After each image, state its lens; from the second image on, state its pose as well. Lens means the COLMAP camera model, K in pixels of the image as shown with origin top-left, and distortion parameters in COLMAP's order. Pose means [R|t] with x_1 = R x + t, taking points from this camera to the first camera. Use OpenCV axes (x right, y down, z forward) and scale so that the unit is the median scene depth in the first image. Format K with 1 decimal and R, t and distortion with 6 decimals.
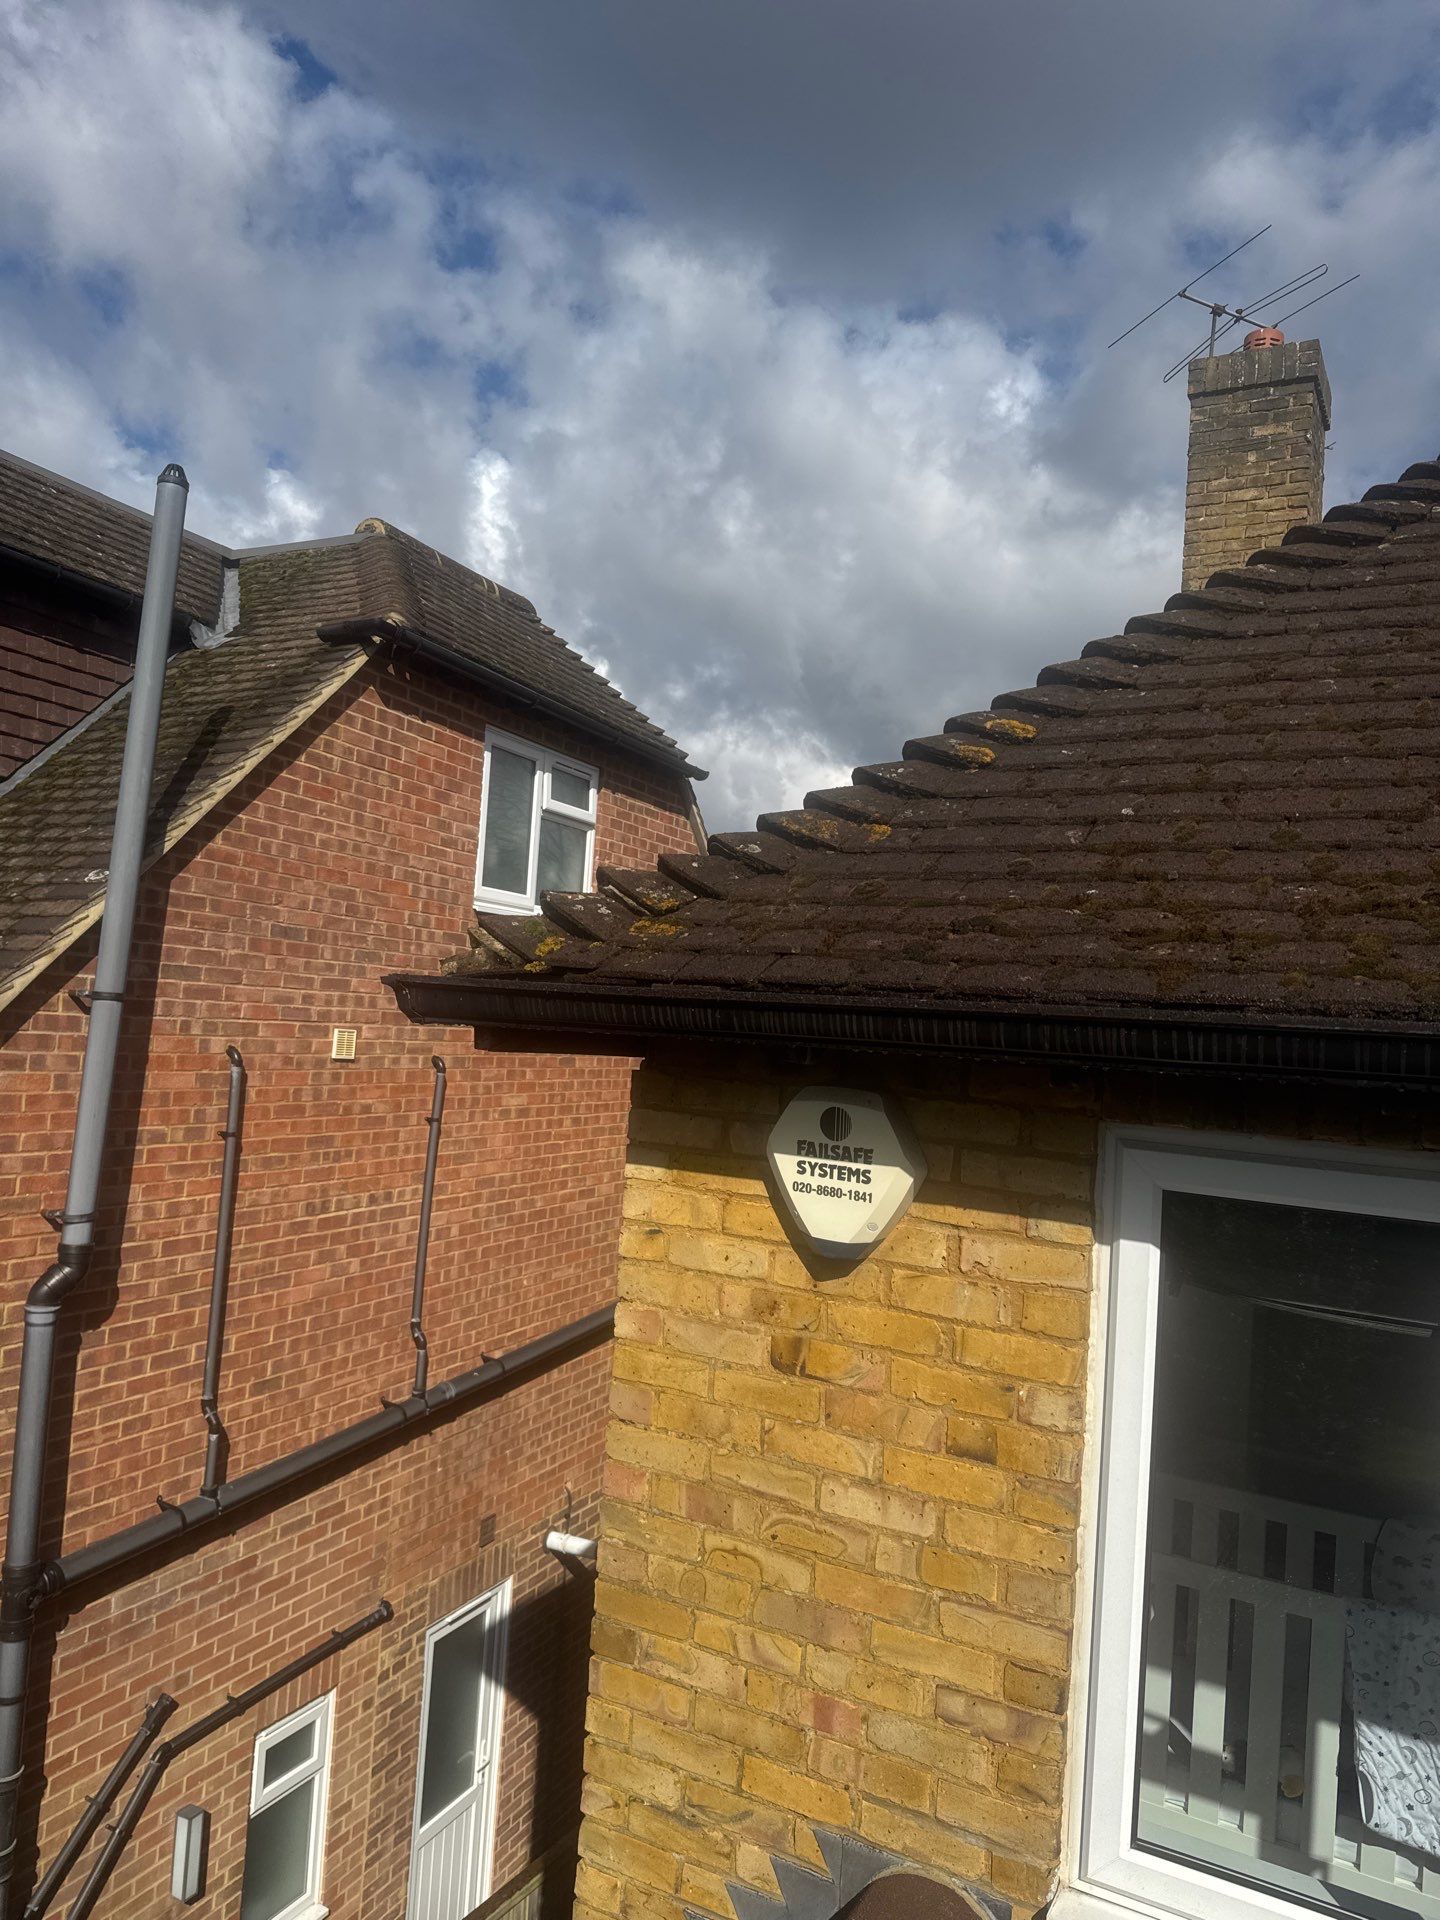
lens RADIAL K [[1372.4, 0, 720.0], [0, 1372.4, 960.0], [0, 0, 1]] dist [-0.000424, 0.003161]
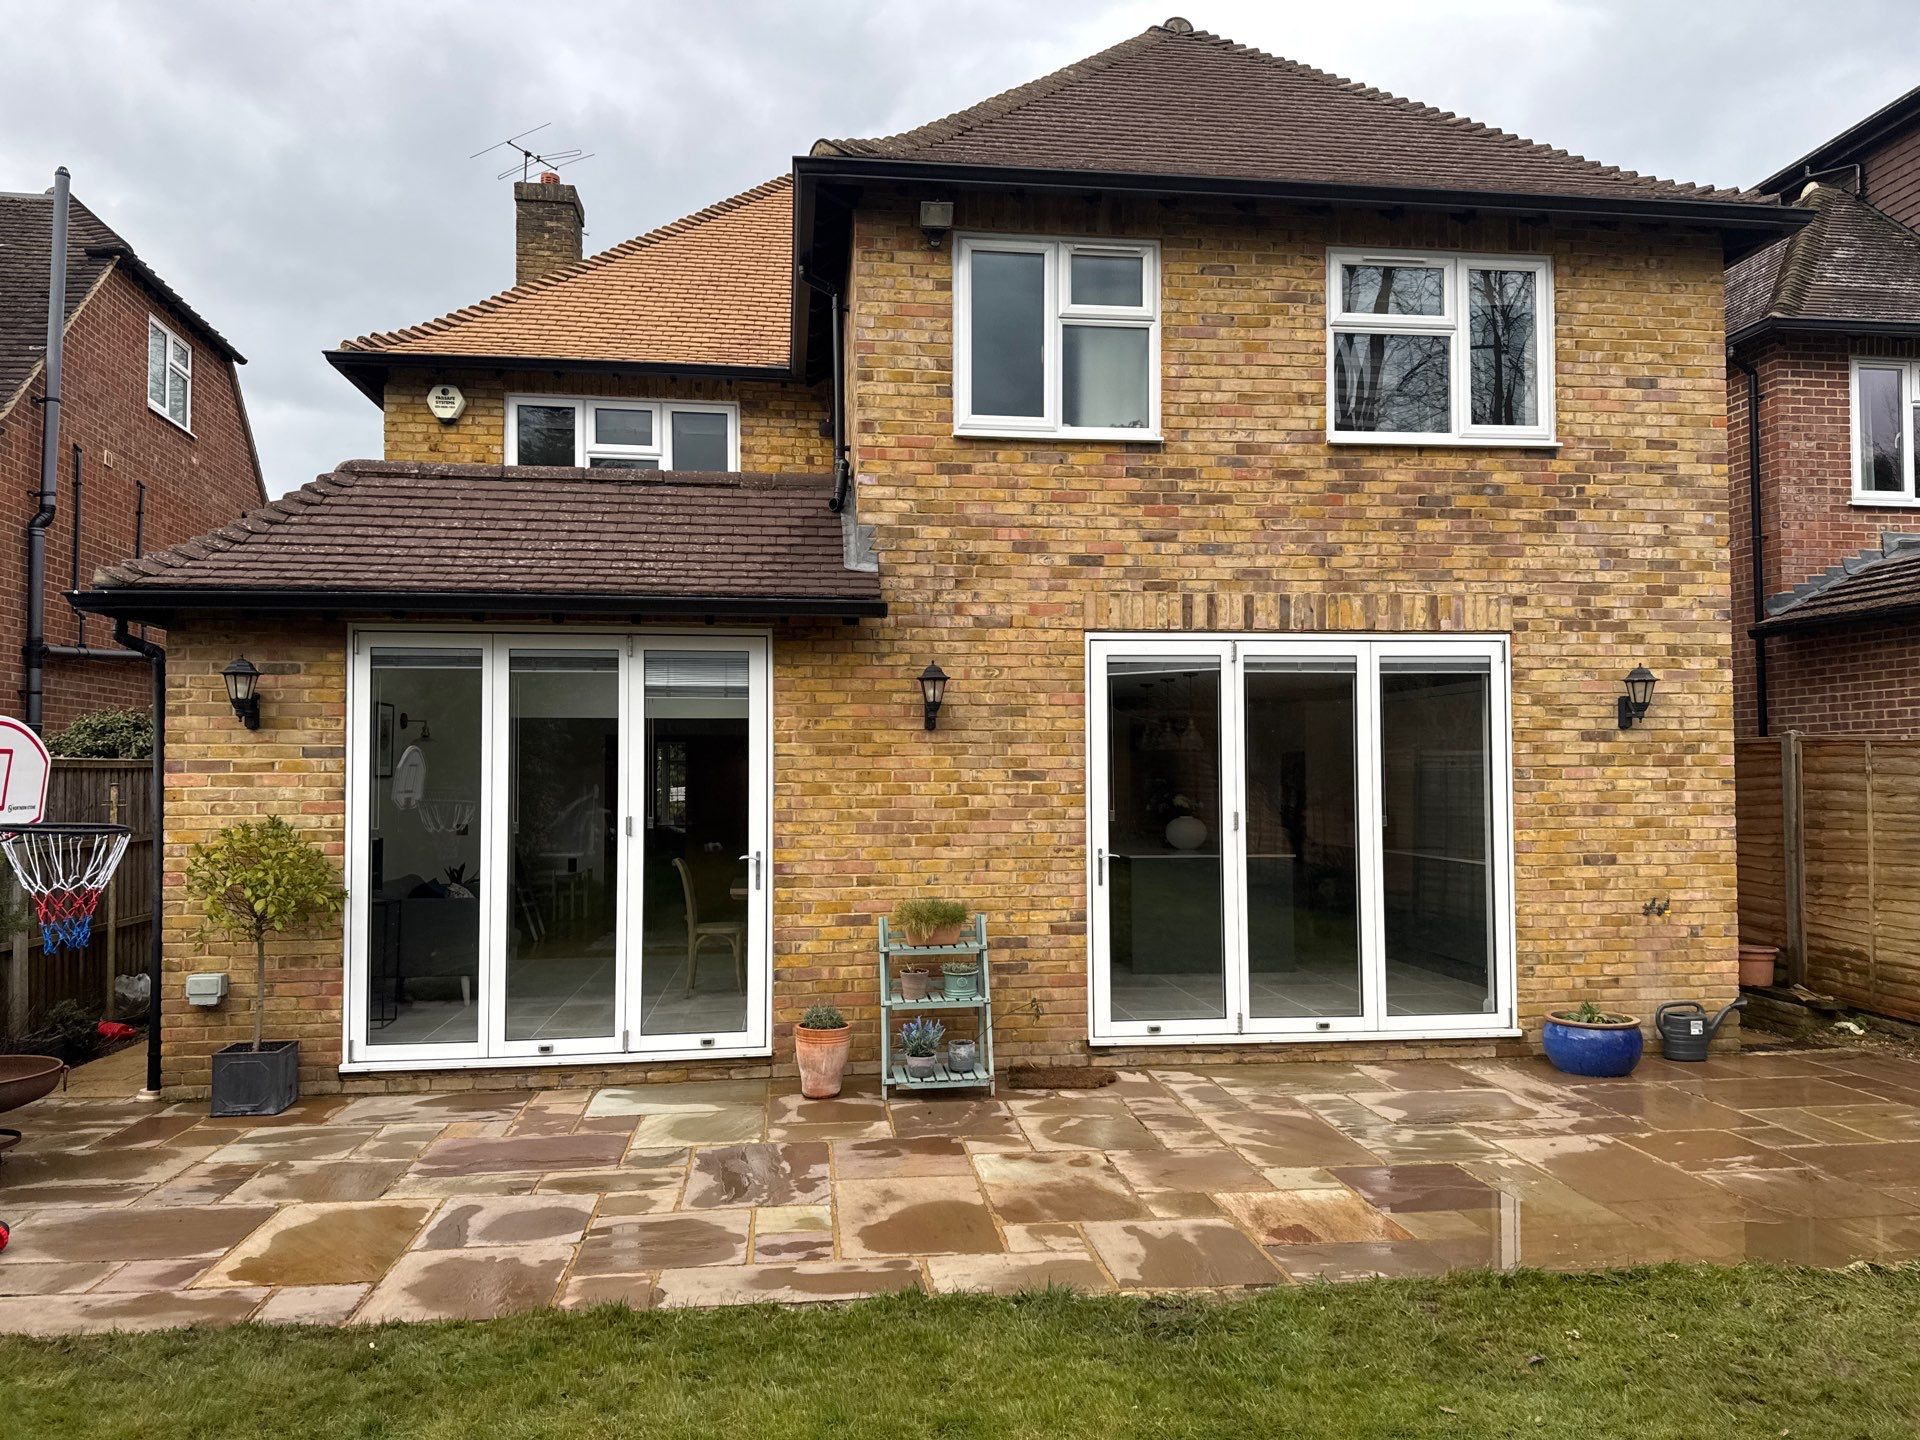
lens RADIAL K [[1339.2, 0, 965.3], [0, 1339.2, 727.6], [0, 0, 1]] dist [0.183966, -0.343379]
pose [[0.808569, -0.048279, 0.586418, -1.163582], [0.030488, 0.998727, 0.040187, 1.032988], [-0.587612, -0.014615, 0.809011, -3.490805]]
